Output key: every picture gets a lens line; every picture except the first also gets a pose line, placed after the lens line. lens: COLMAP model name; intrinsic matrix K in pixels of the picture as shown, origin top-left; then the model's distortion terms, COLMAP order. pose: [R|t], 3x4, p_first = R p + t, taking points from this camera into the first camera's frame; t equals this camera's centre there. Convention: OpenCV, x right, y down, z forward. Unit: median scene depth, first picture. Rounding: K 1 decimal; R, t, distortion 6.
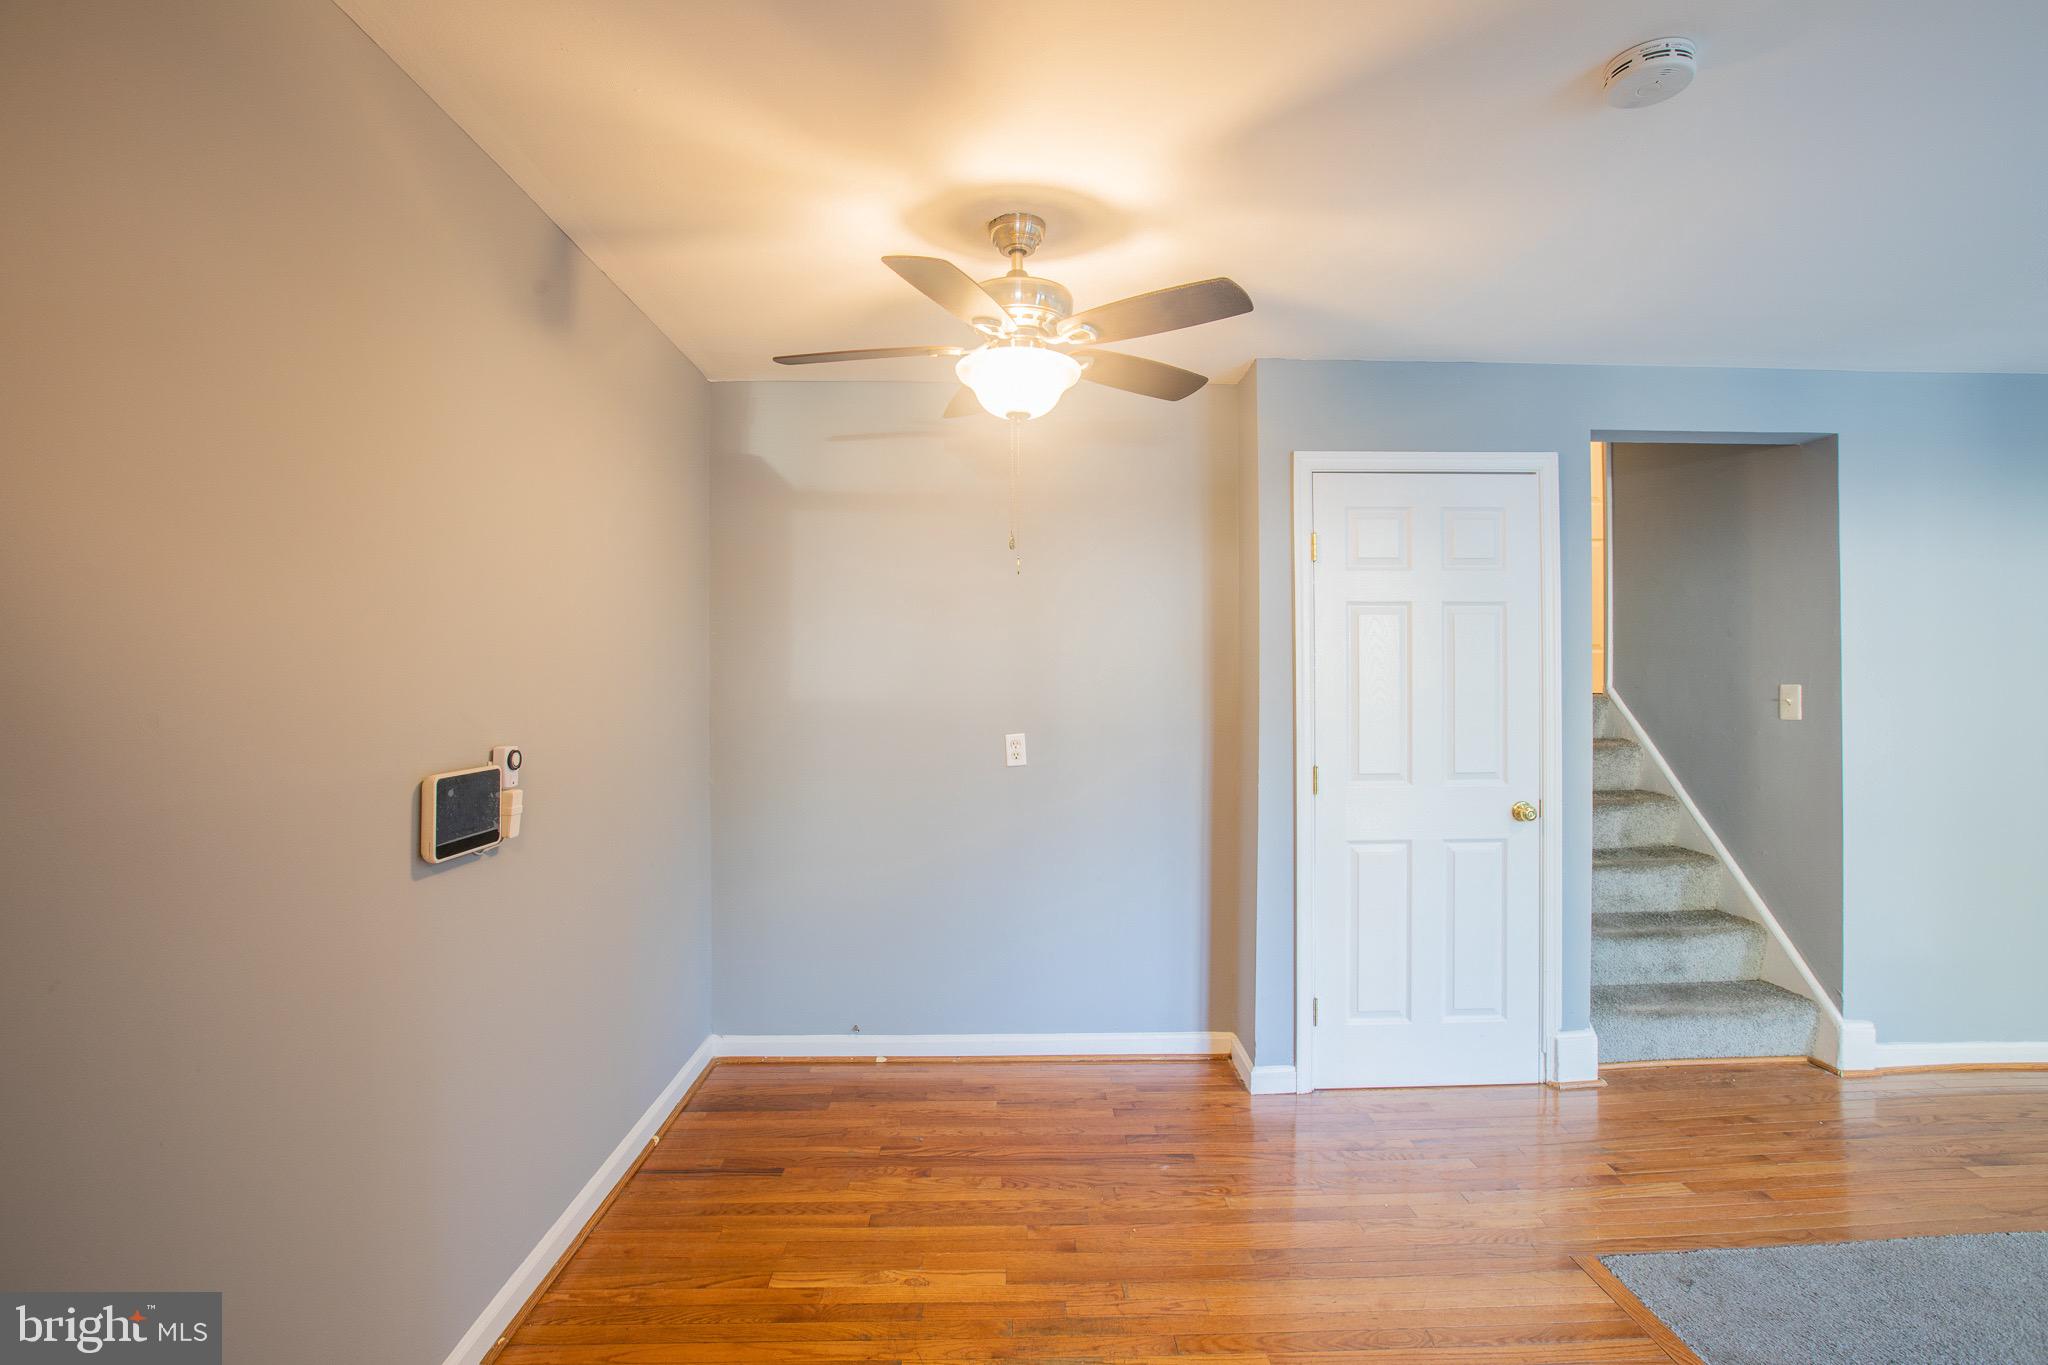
lens RADIAL K [[950.9, 0, 1019.9], [0, 950.9, 679.4], [0, 0, 1]] dist [-0.027446, 0.008091]
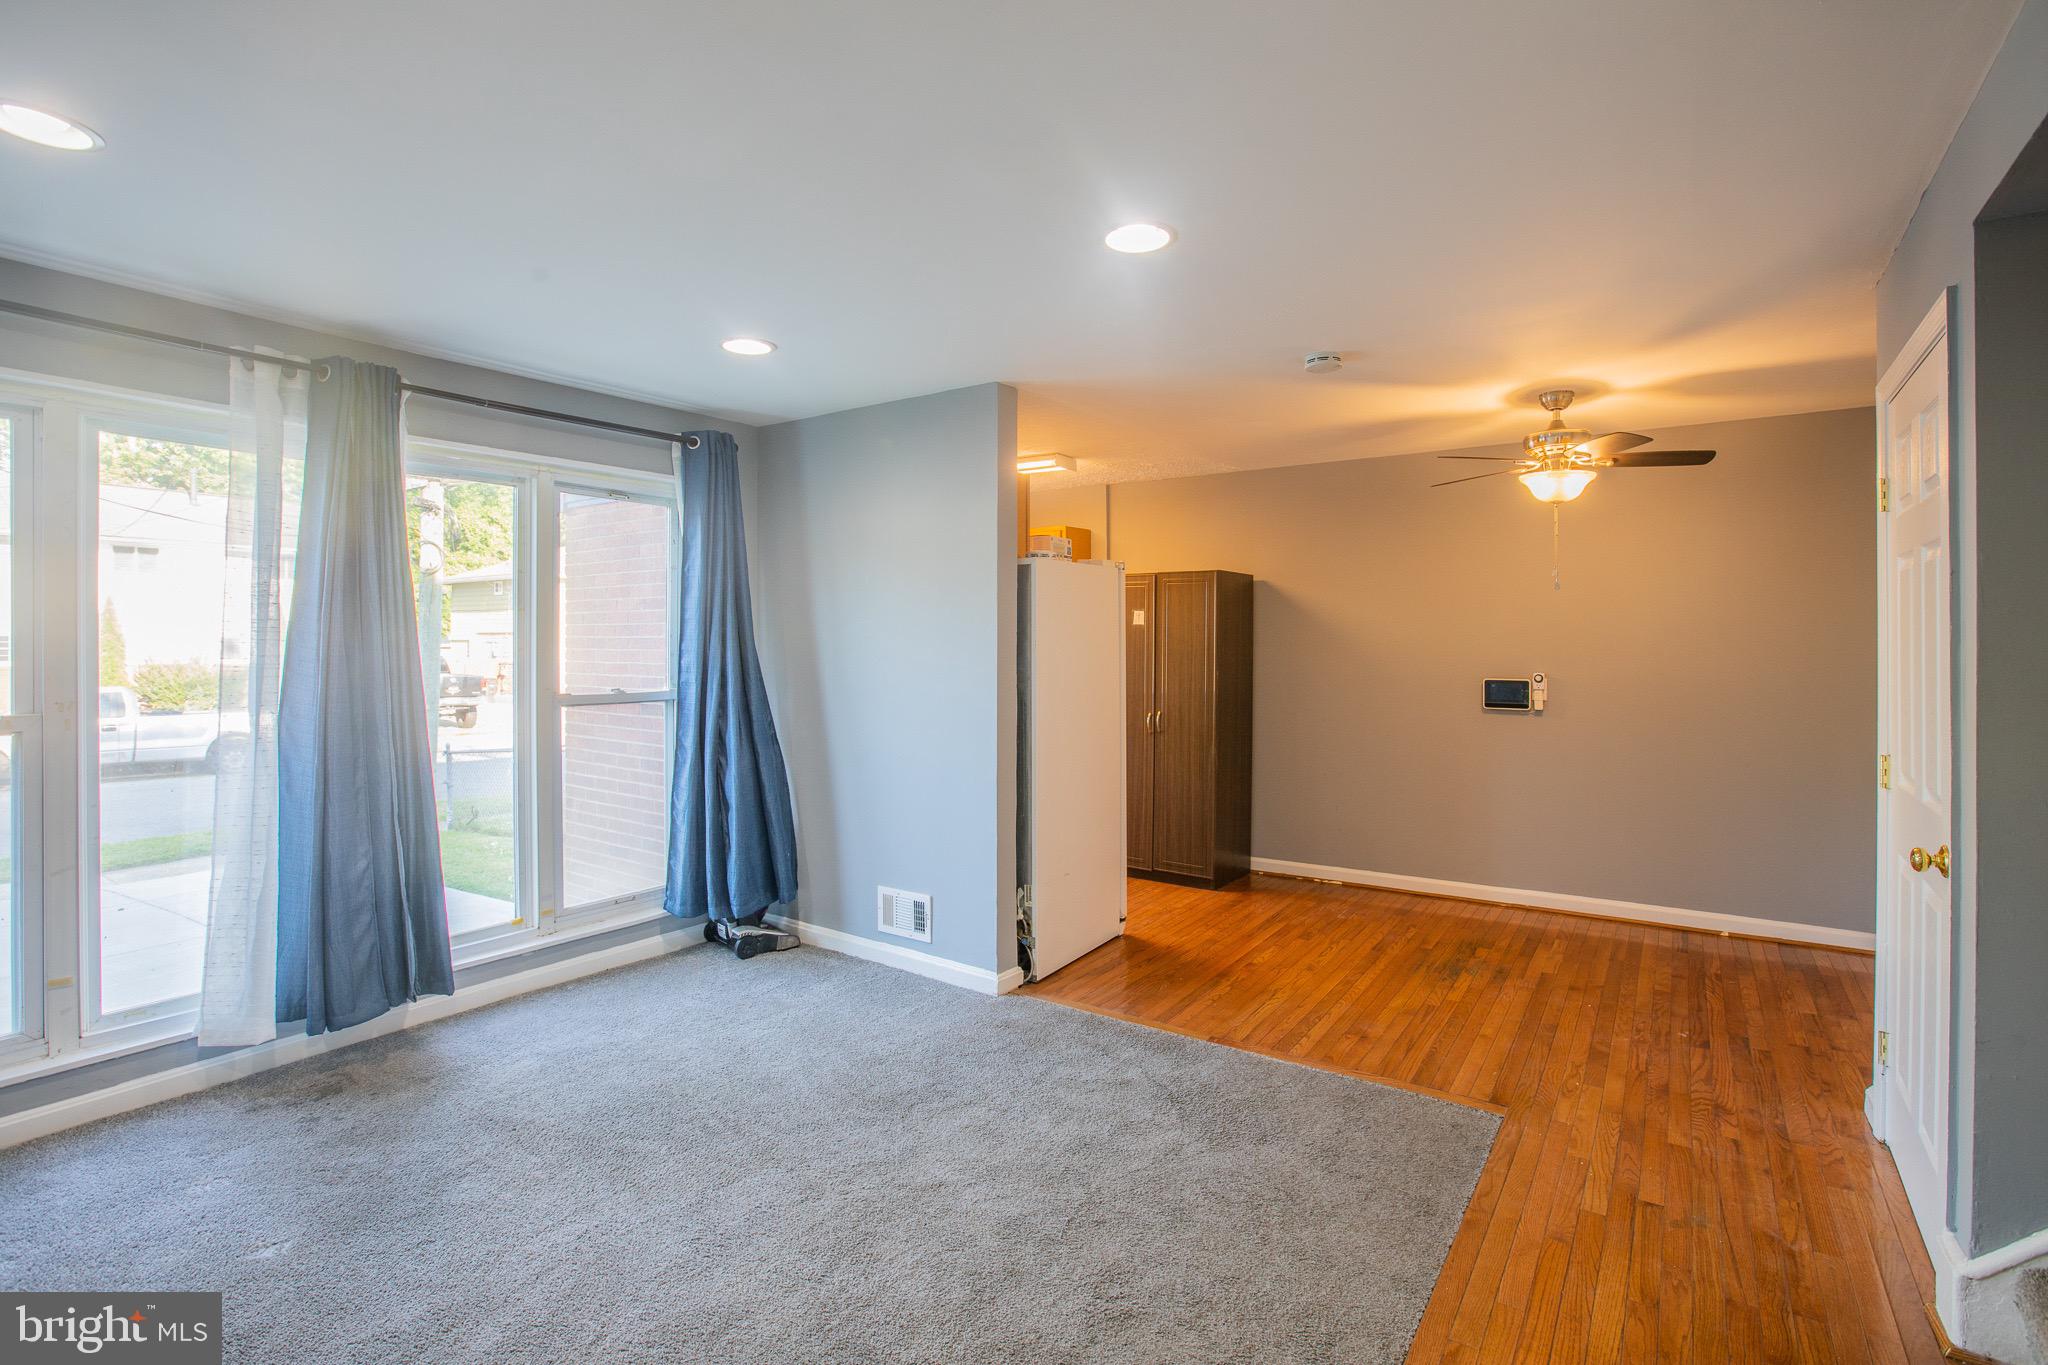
lens RADIAL K [[950.9, 0, 1050.7], [0, 950.9, 638.0], [0, 0, 1]] dist [-0.027446, 0.008091]
pose [[-0.578909, -0.002360, -0.815389, 1.767674], [0.000392, 0.999995, -0.003173, -0.011389], [0.815392, -0.002156, -0.578905, 1.099509]]
